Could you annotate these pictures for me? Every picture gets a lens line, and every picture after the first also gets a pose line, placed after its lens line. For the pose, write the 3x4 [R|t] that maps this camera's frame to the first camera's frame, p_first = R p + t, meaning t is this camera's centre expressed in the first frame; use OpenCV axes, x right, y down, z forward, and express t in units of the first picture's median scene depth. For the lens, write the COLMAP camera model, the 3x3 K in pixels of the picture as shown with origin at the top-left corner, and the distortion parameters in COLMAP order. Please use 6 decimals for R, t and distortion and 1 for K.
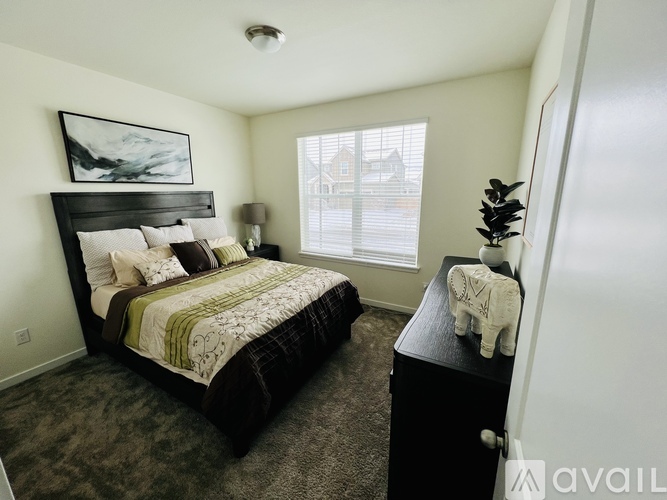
lens RADIAL K [[264.3, 0, 333.5], [0, 264.3, 250.0], [0, 0, 1]] dist [-0.005081, -0.000025]
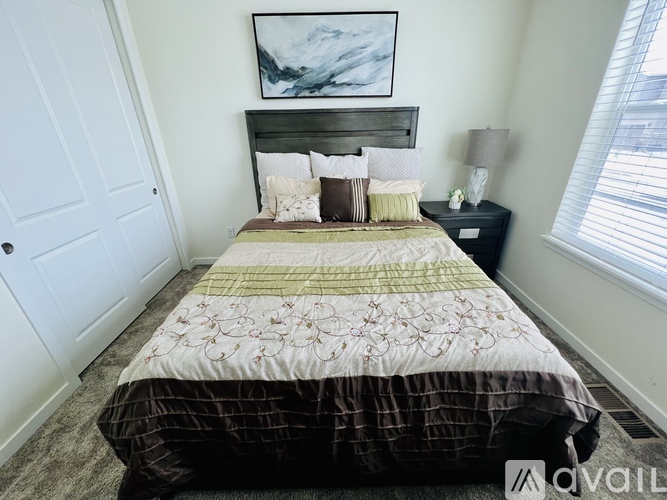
lens RADIAL K [[264.3, 0, 333.5], [0, 264.3, 250.0], [0, 0, 1]] dist [-0.005081, -0.000025]
pose [[0.494442, 0.362442, -0.790040, 0.114750], [-0.176694, 0.931850, 0.316916, -0.079495], [0.851062, -0.017101, 0.524787, 0.609947]]
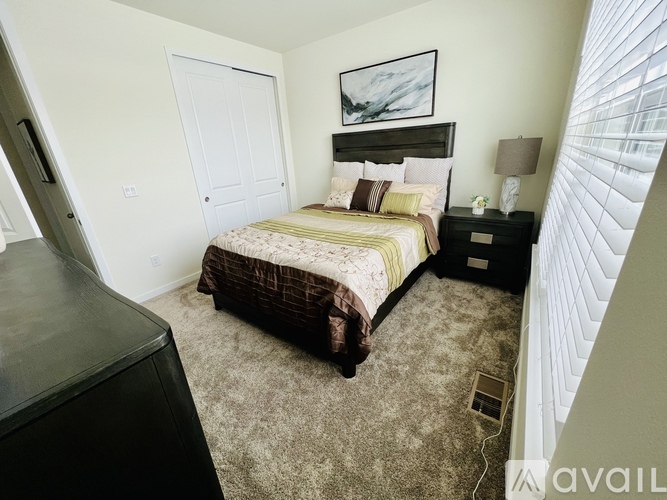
lens RADIAL K [[264.3, 0, 333.5], [0, 264.3, 250.0], [0, 0, 1]] dist [-0.005081, -0.000025]
pose [[-0.114151, 0.367344, -0.923053, 0.541756], [-0.164465, 0.909319, 0.382217, -0.159997], [0.979756, 0.195440, -0.043385, 1.001930]]
